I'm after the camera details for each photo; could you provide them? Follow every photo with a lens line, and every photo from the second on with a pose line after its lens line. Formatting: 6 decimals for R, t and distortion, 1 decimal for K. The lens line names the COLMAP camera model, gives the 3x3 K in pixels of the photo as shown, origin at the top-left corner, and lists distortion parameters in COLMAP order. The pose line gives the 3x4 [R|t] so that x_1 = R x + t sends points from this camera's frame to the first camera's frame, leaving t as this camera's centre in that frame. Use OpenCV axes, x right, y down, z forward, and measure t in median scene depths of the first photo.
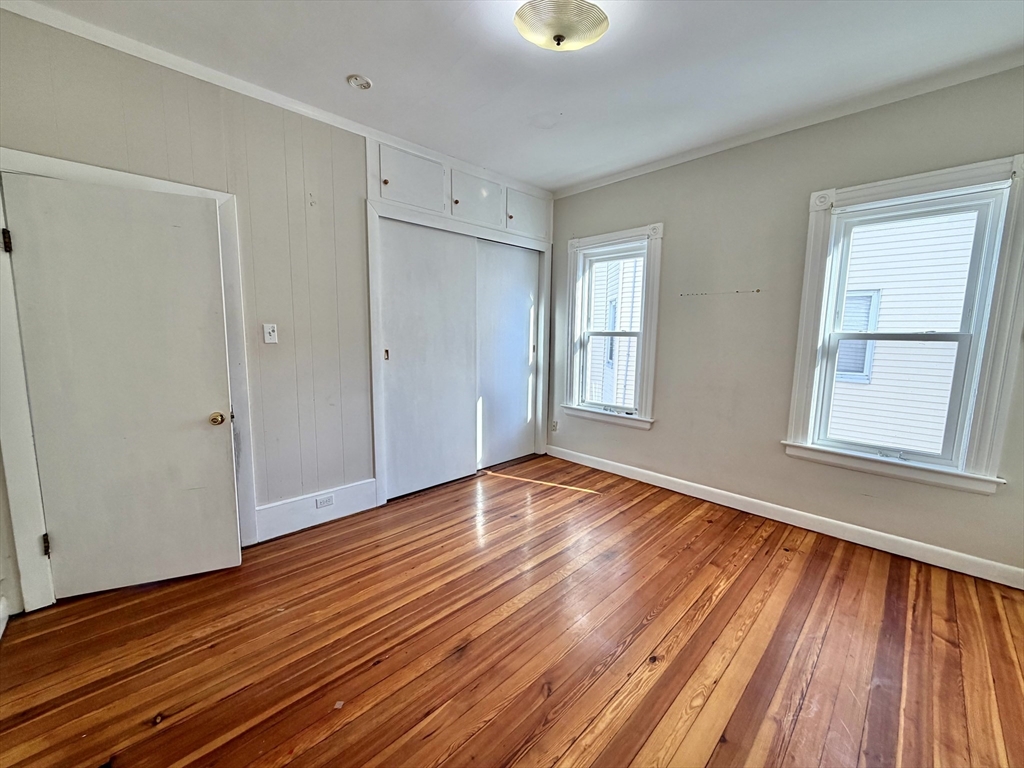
lens RADIAL K [[408.3, 0, 506.7], [0, 408.3, 384.1], [0, 0, 1]] dist [-0.000787, 0.000016]
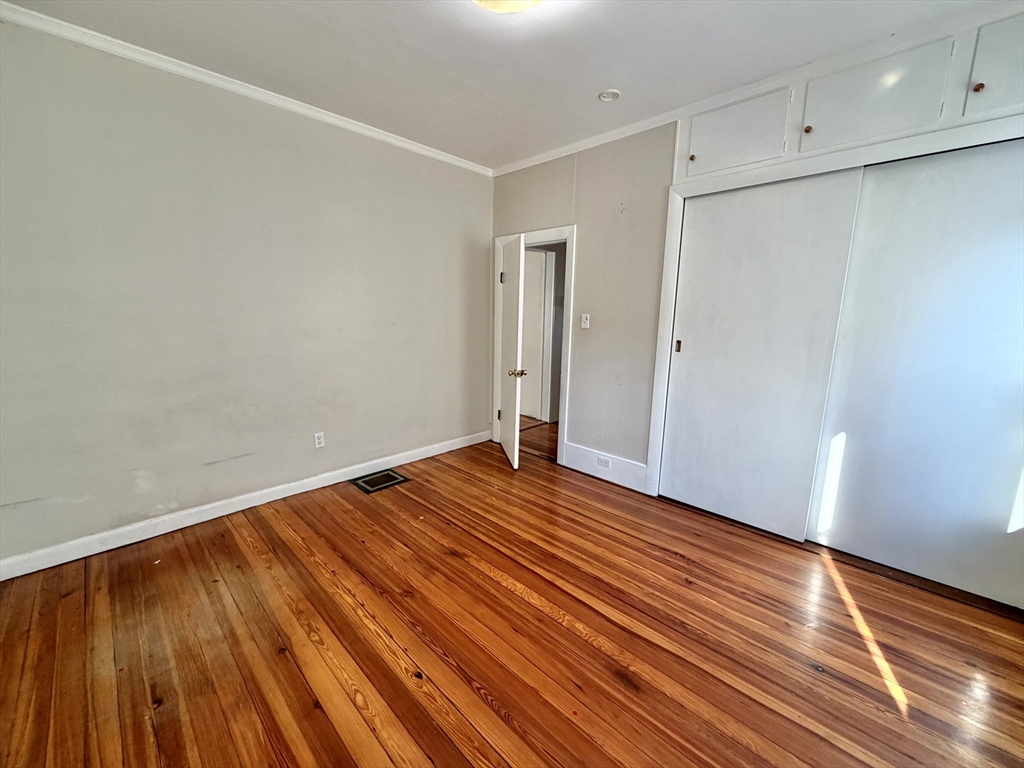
lens RADIAL K [[408.3, 0, 511.4], [0, 408.3, 384.6], [0, 0, 1]] dist [-0.000787, 0.000016]
pose [[0.021947, 0.164700, -0.986099, 0.783560], [-0.142753, 0.976747, 0.159961, -0.099710], [0.989515, 0.137258, 0.044948, 0.721976]]
